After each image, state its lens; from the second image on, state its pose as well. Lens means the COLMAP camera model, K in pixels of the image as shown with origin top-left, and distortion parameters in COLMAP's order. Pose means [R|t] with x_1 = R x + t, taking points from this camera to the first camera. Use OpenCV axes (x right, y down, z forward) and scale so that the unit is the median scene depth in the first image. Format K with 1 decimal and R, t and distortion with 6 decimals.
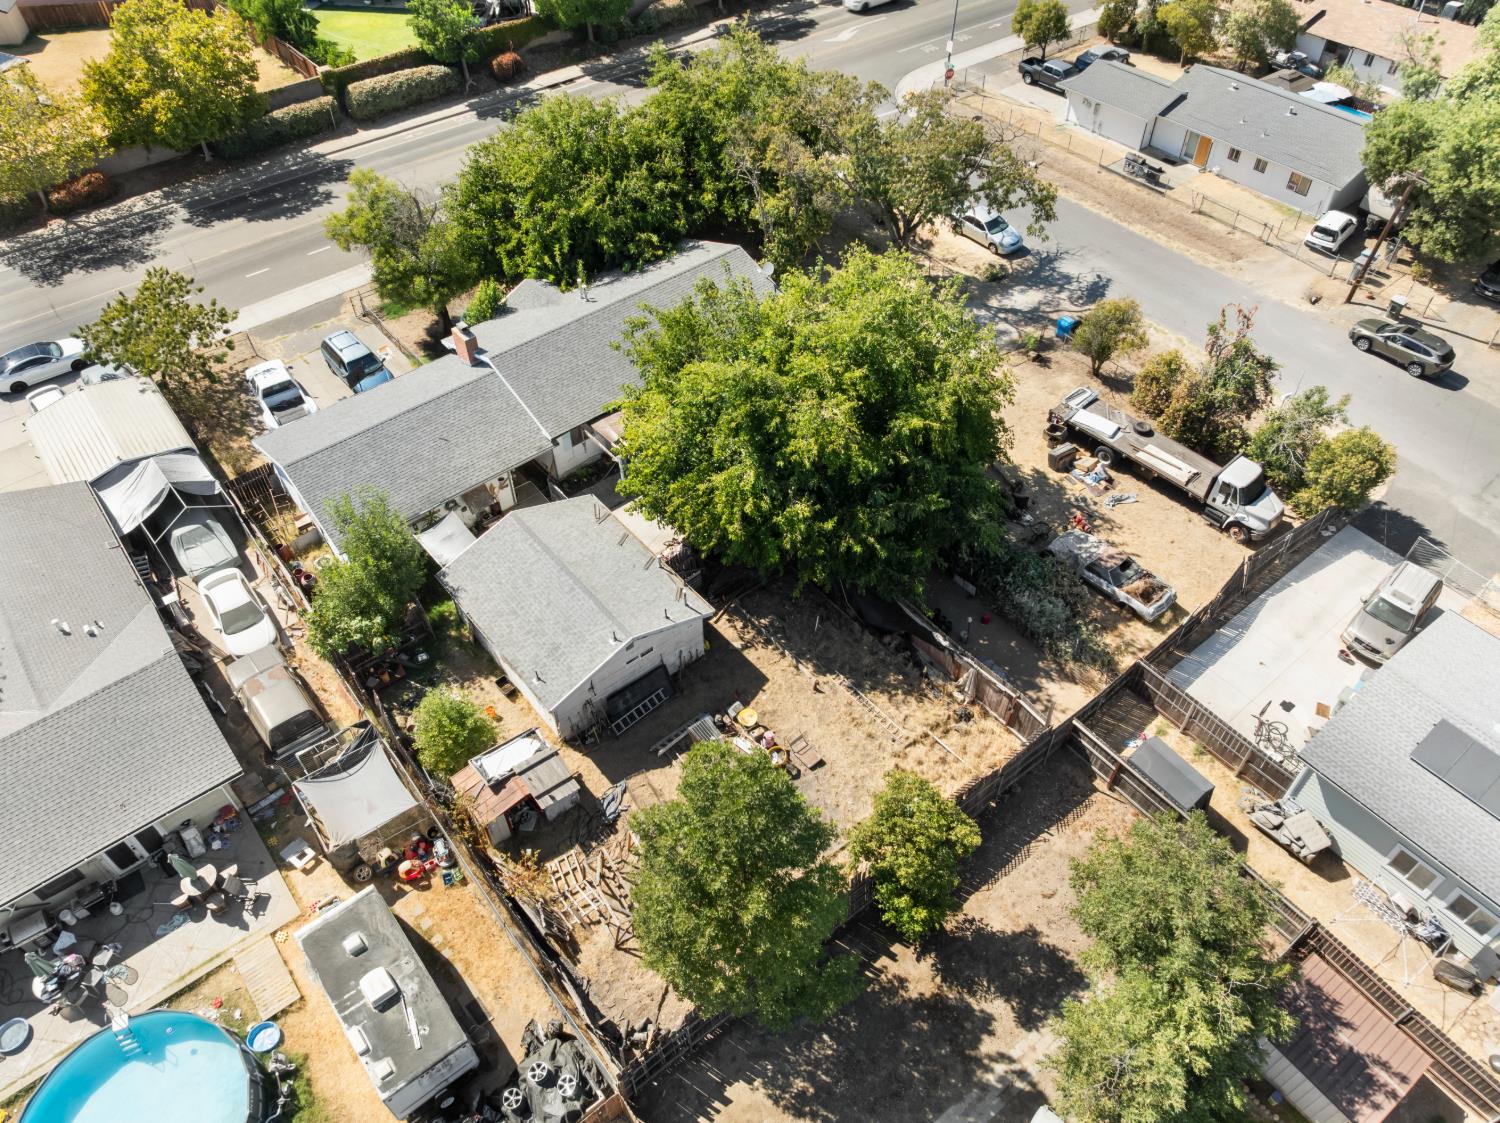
lens RADIAL K [[1061.8, 0, 750.0], [0, 1061.8, 561.5], [0, 0, 1]] dist [-0.060956, 0.031004]
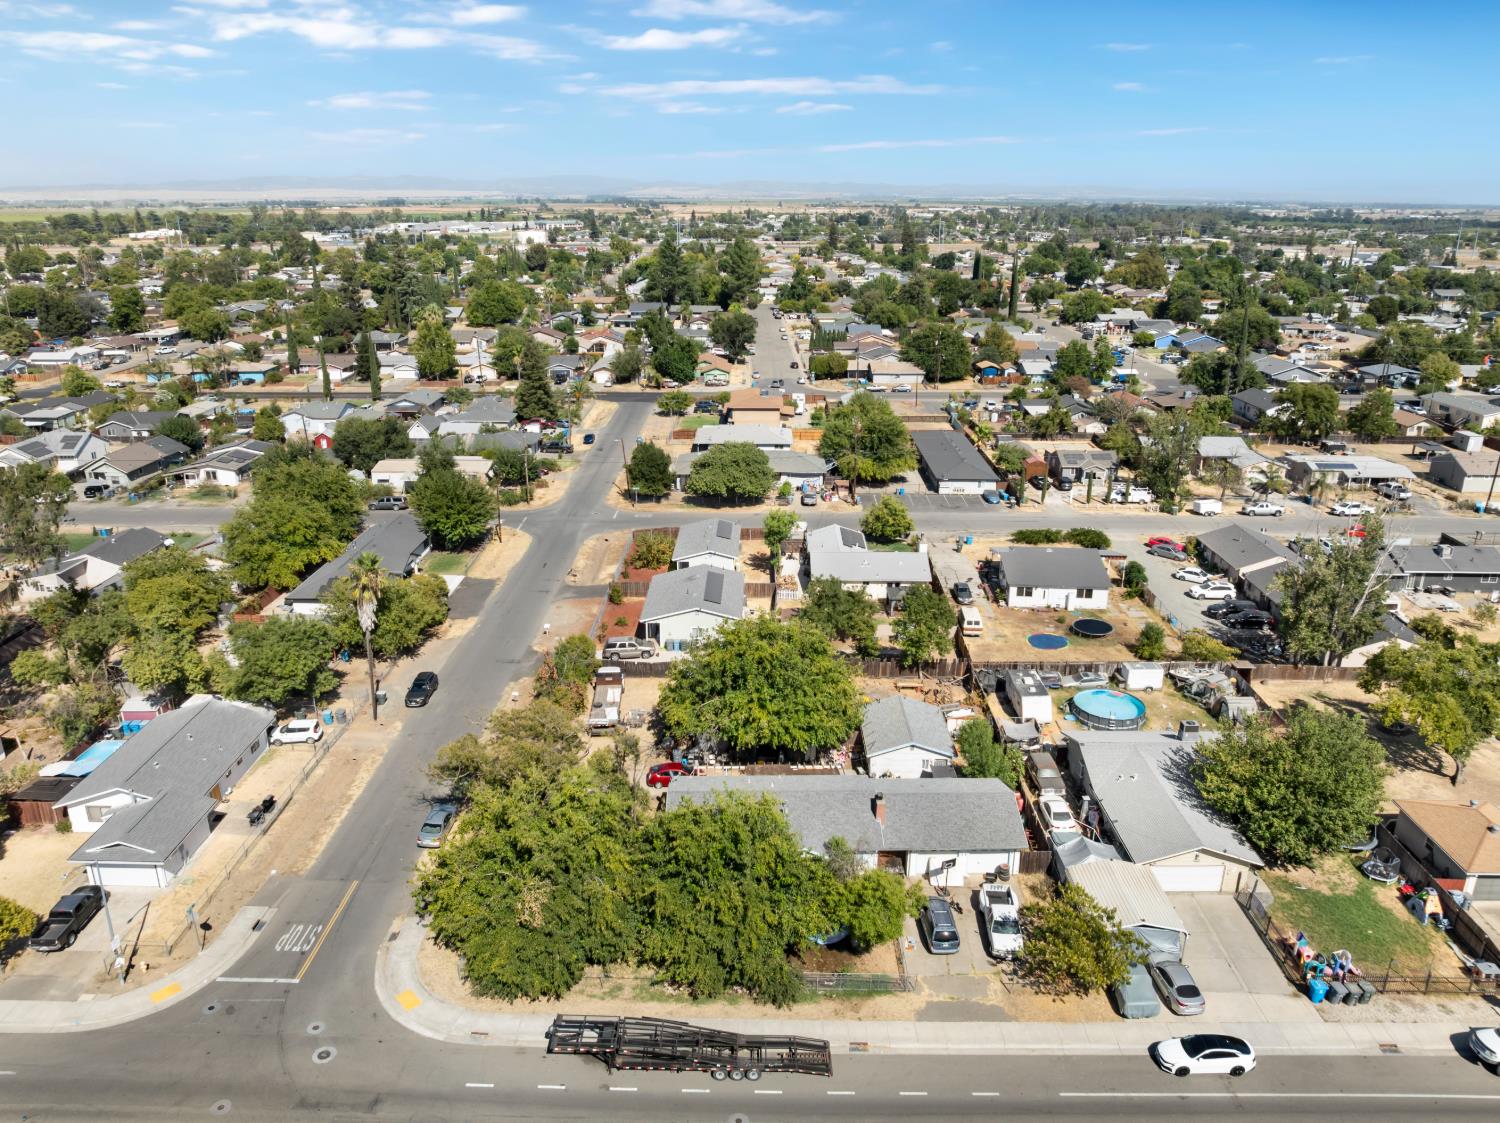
lens RADIAL K [[1076.8, 0, 737.7], [0, 1076.8, 520.6], [0, 0, 1]] dist [-0.036309, 0.000171]
pose [[-0.763768, -0.182047, 0.619288, -0.954466], [0.471248, 0.498382, 0.727696, -1.562296], [-0.441116, 0.847629, -0.294859, 1.151152]]
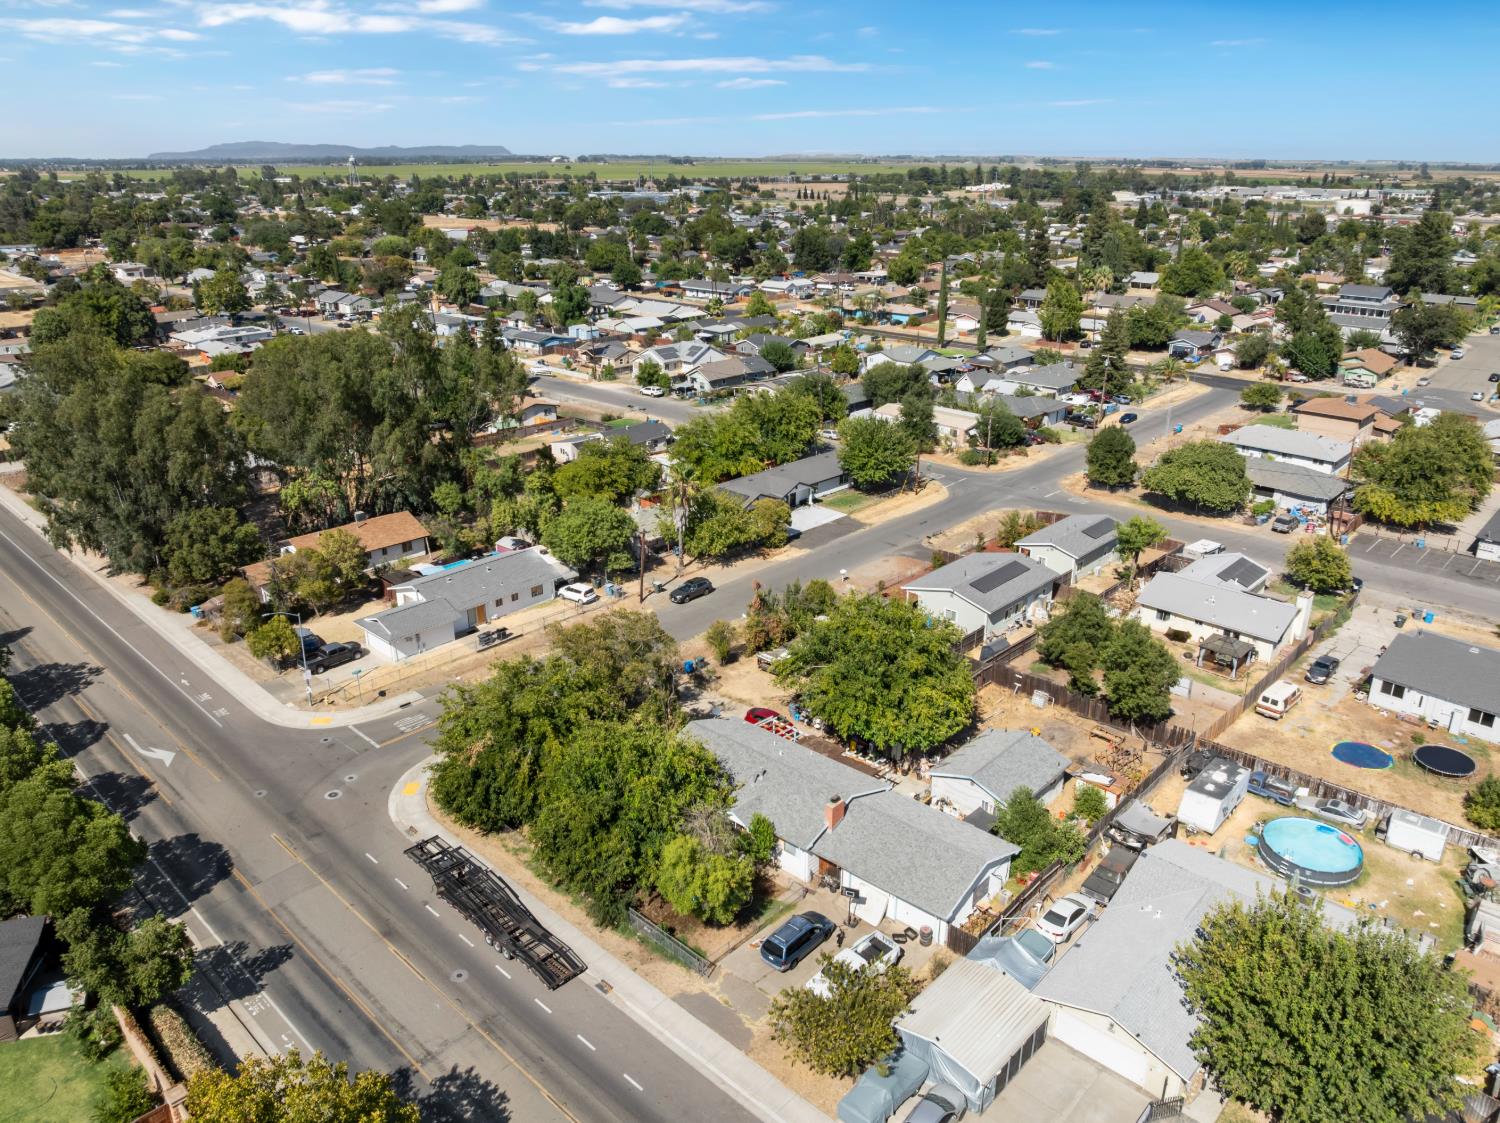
lens RADIAL K [[1050.4, 0, 750.0], [0, 1050.4, 561.5], [0, 0, 1]] dist [-0.031160, -0.005019]
pose [[-0.138209, -0.354270, 0.924873, -1.384990], [0.718084, 0.607292, 0.339929, -0.934160], [-0.682095, 0.711118, 0.170462, 0.576753]]
